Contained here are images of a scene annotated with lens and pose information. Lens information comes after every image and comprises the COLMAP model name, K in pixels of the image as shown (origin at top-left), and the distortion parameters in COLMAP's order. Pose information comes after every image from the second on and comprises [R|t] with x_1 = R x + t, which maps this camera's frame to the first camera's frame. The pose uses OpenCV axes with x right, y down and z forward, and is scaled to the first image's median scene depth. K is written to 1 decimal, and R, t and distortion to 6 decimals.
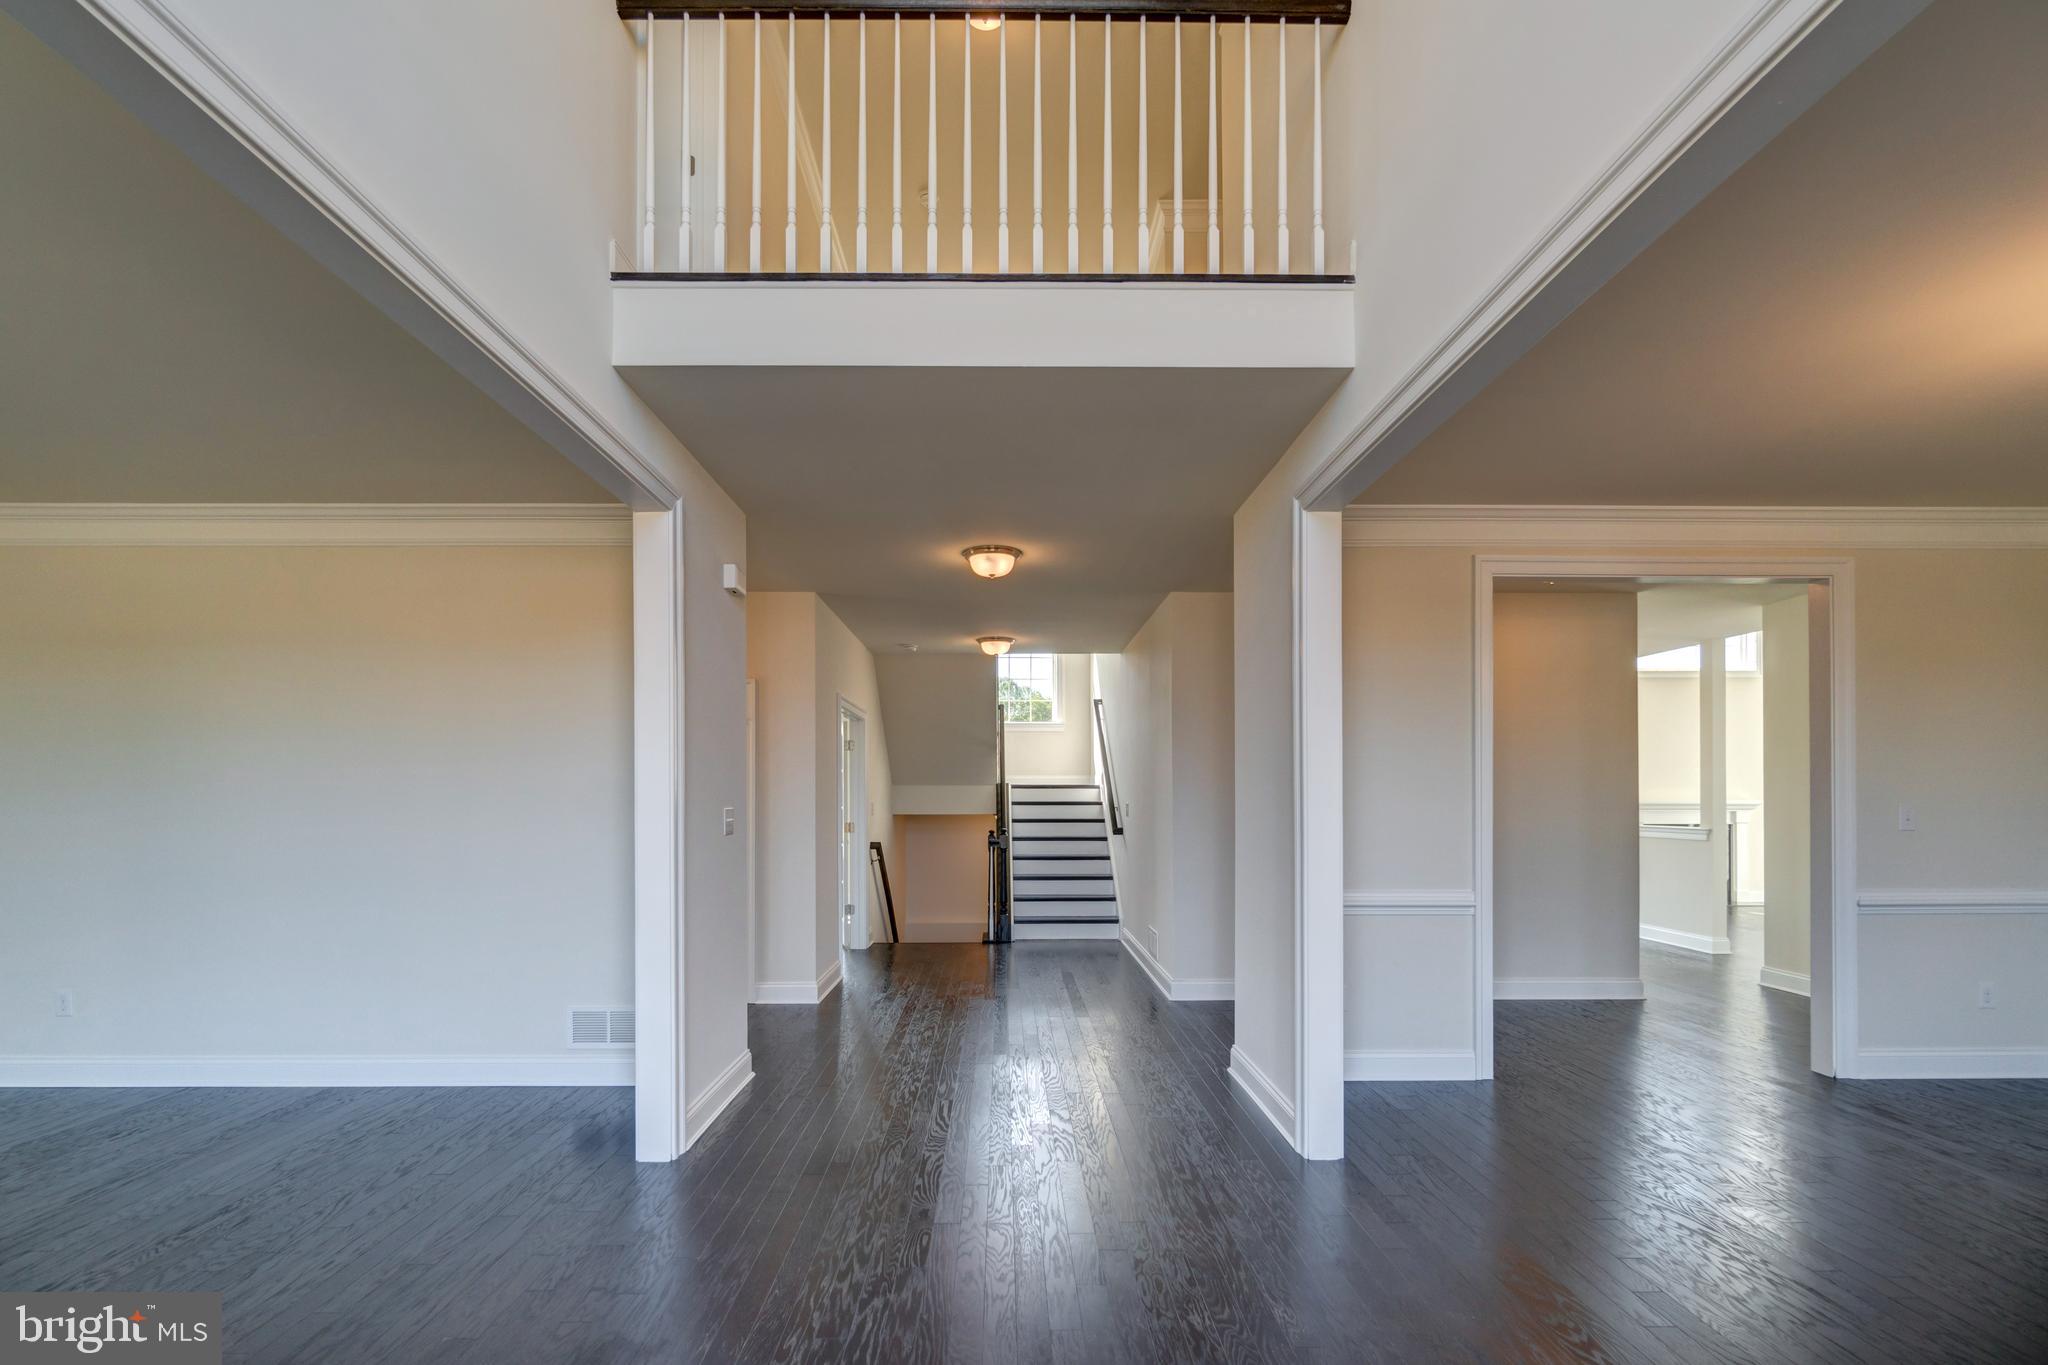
lens RADIAL K [[938.2, 0, 1013.7], [0, 938.2, 794.6], [0, 0, 1]] dist [0.001075, 0.000185]
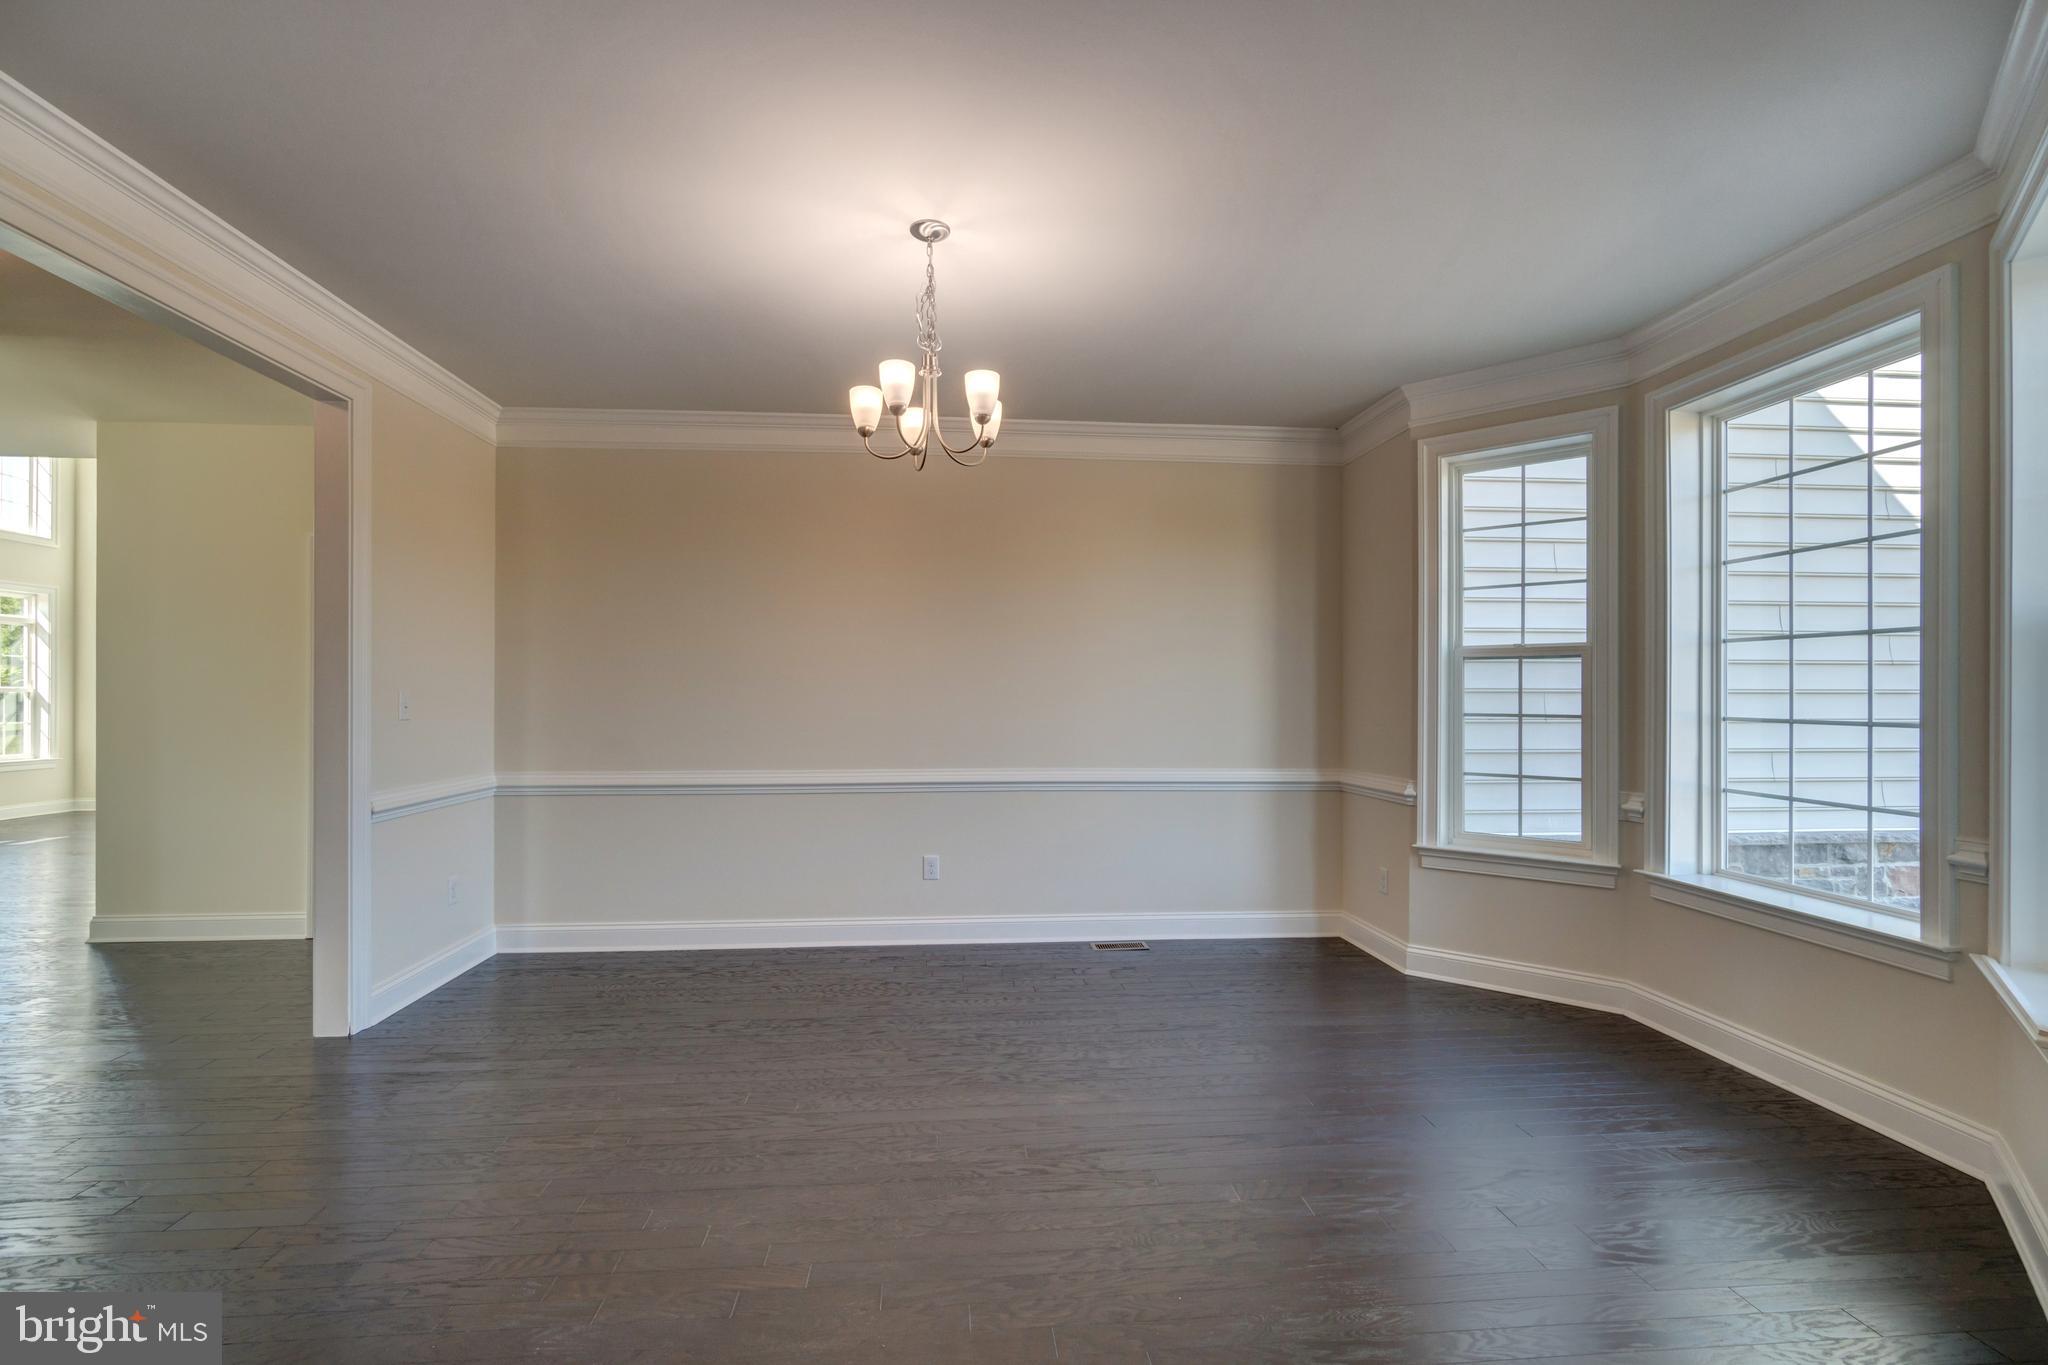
lens RADIAL K [[886.6, 0, 943.2], [0, 886.6, 687.5], [0, 0, 1]] dist [-0.002810, -0.000263]
pose [[-0.065755, 0.006222, 0.997816, 0.069872], [-0.001904, 0.999978, -0.006361, 0.009025], [-0.997834, -0.002319, -0.065742, 0.400558]]
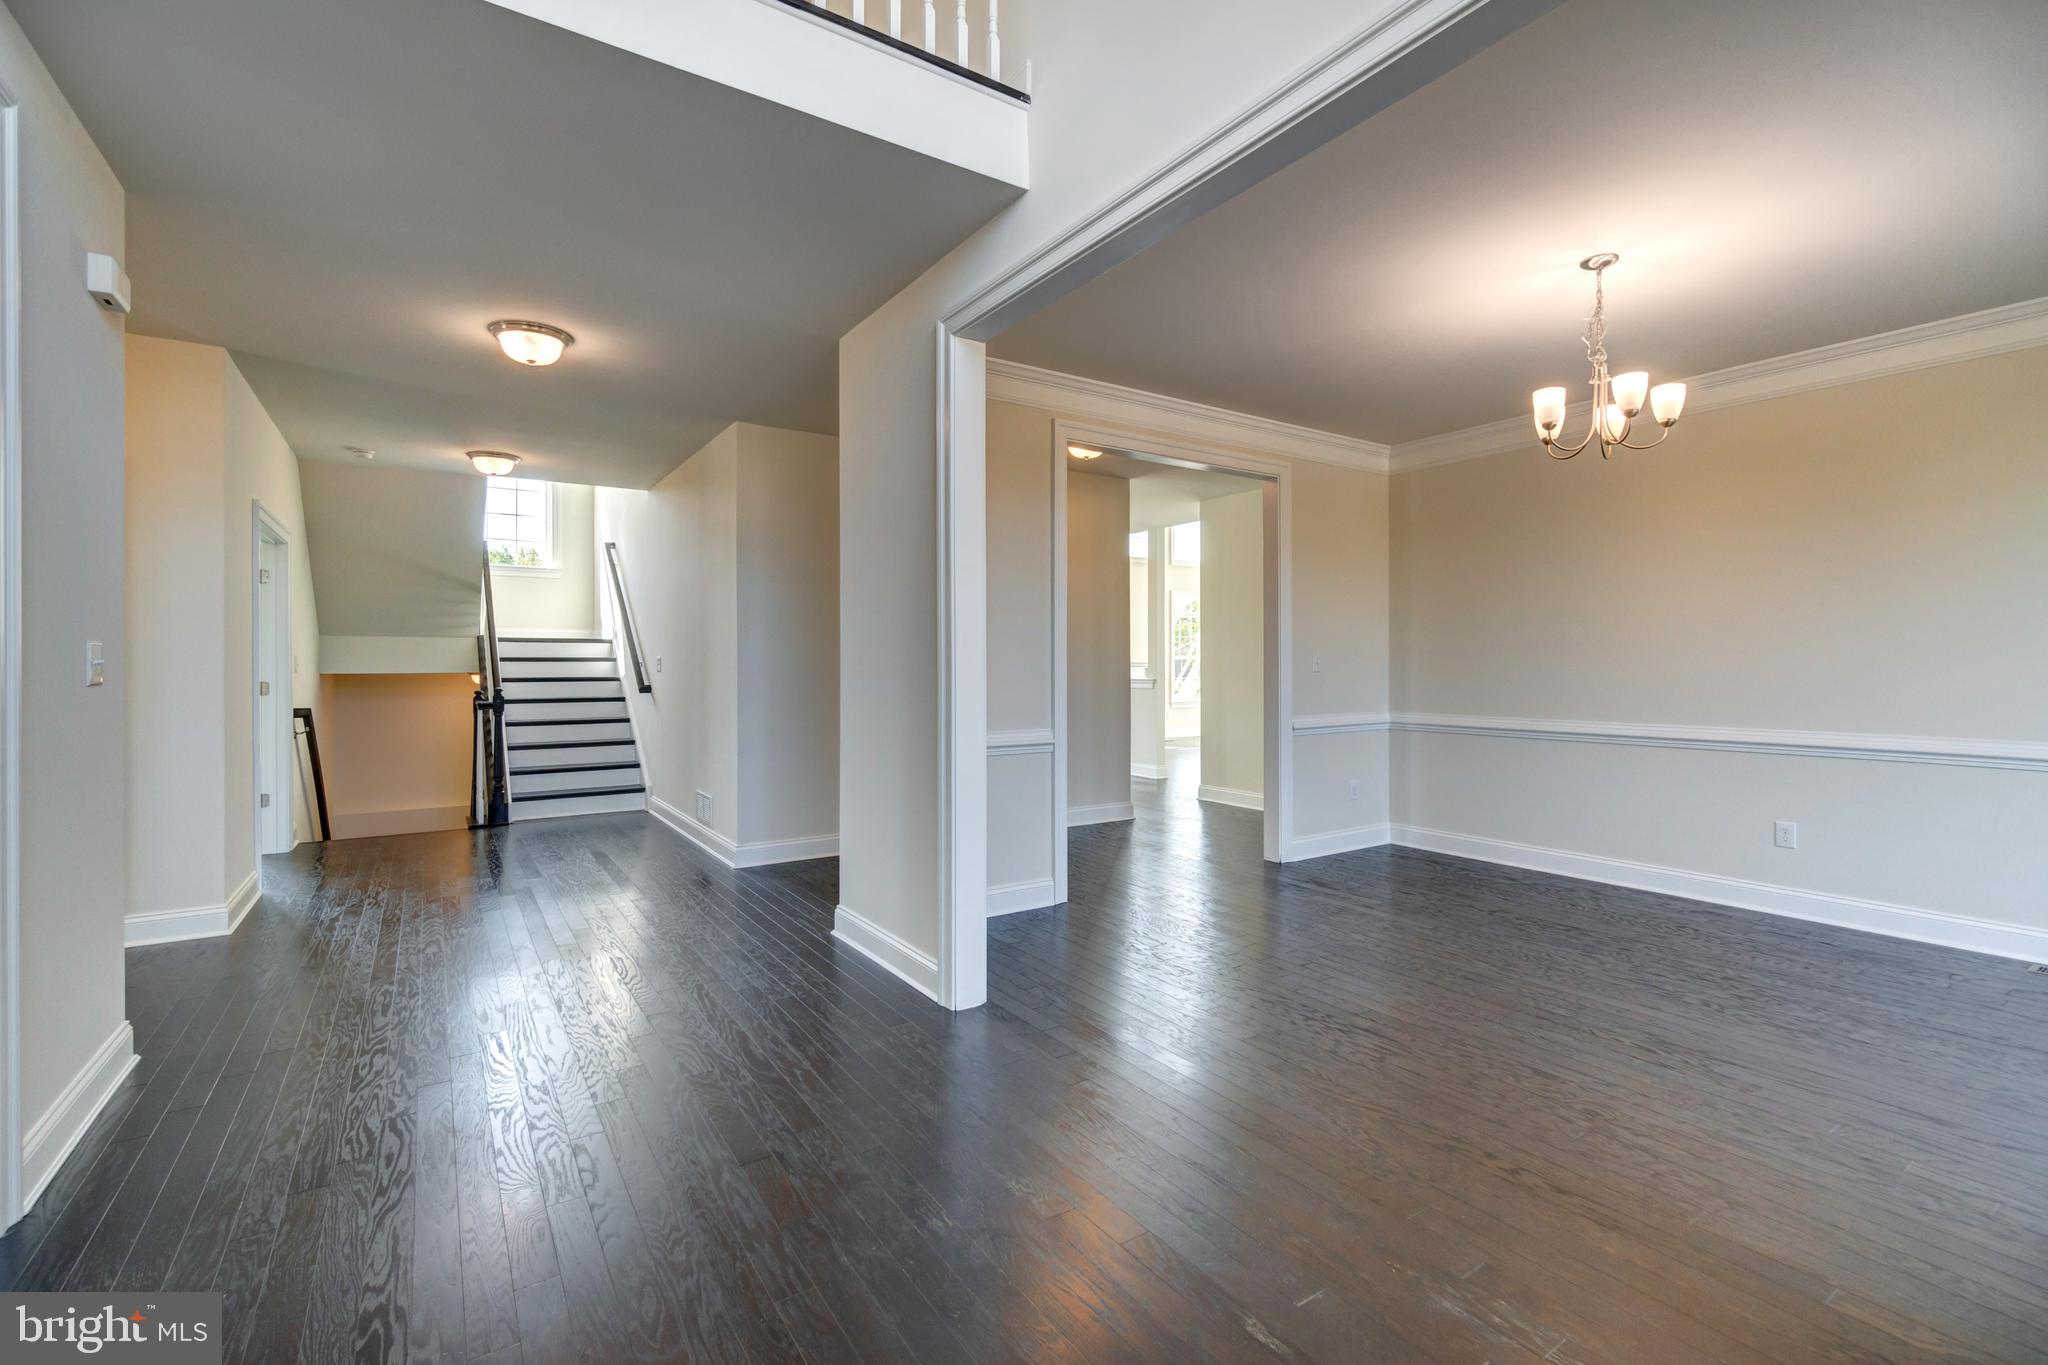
lens RADIAL K [[904.9, 0, 1020.4], [0, 904.9, 666.4], [0, 0, 1]] dist [-0.000758, -0.000180]
pose [[0.838739, -0.001901, 0.544530, -0.078013], [-0.000573, 0.999990, 0.004374, 0.017953], [-0.544533, -0.003981, 0.838730, 0.107194]]
